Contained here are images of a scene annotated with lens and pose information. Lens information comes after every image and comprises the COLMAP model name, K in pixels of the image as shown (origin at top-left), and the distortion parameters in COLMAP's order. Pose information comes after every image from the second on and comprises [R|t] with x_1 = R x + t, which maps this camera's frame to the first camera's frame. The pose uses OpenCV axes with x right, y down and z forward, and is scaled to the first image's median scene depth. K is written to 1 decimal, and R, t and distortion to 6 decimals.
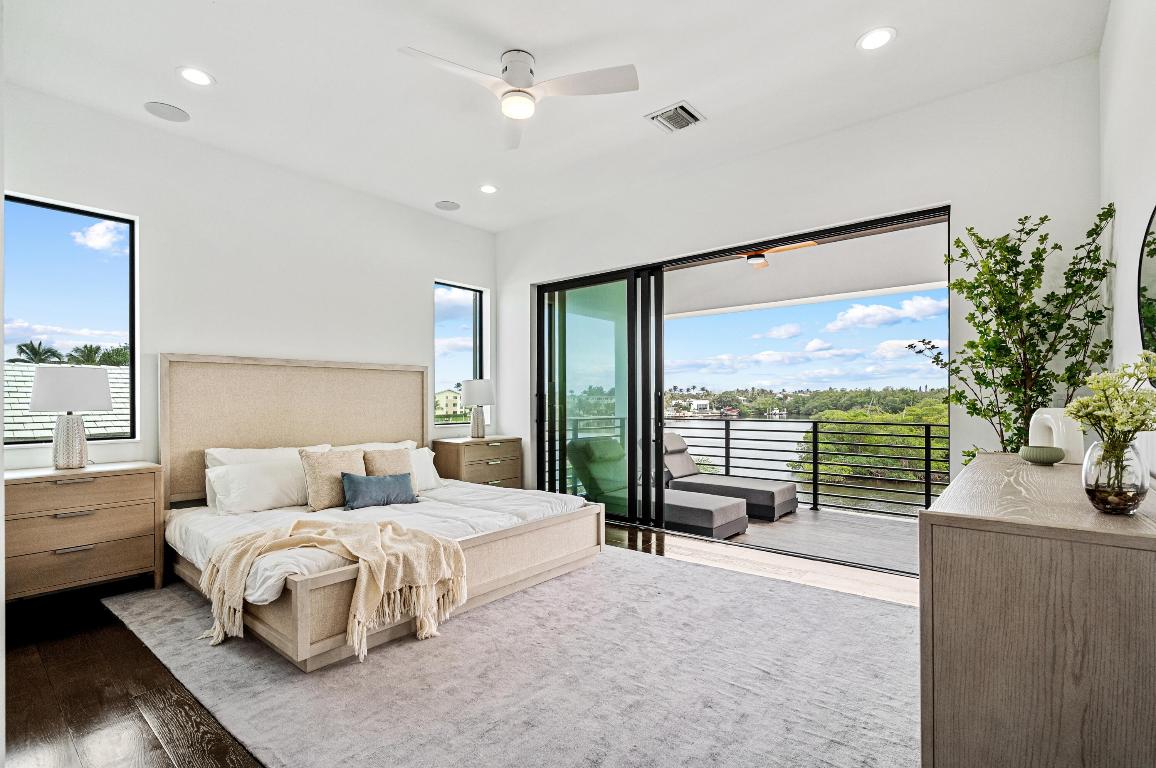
lens RADIAL K [[534.7, 0, 577.5], [0, 534.7, 401.9], [0, 0, 1]] dist [-0.002356, -0.000207]
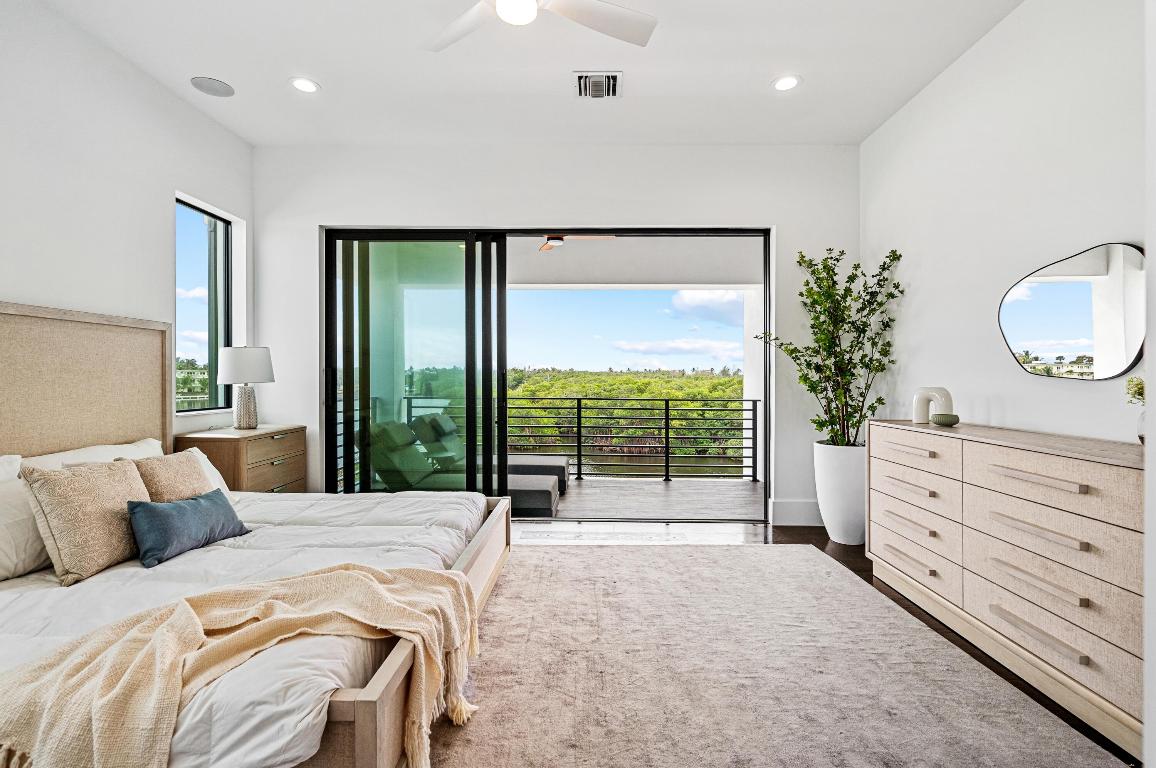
lens RADIAL K [[535.0, 0, 578.0], [0, 535.0, 384.0], [0, 0, 1]] dist [-0.001839, -0.000403]
pose [[0.781884, 0.001026, 0.623423, -0.313533], [-0.007149, 0.999948, 0.007320, -0.001175], [-0.623382, -0.010181, 0.781851, 0.190347]]
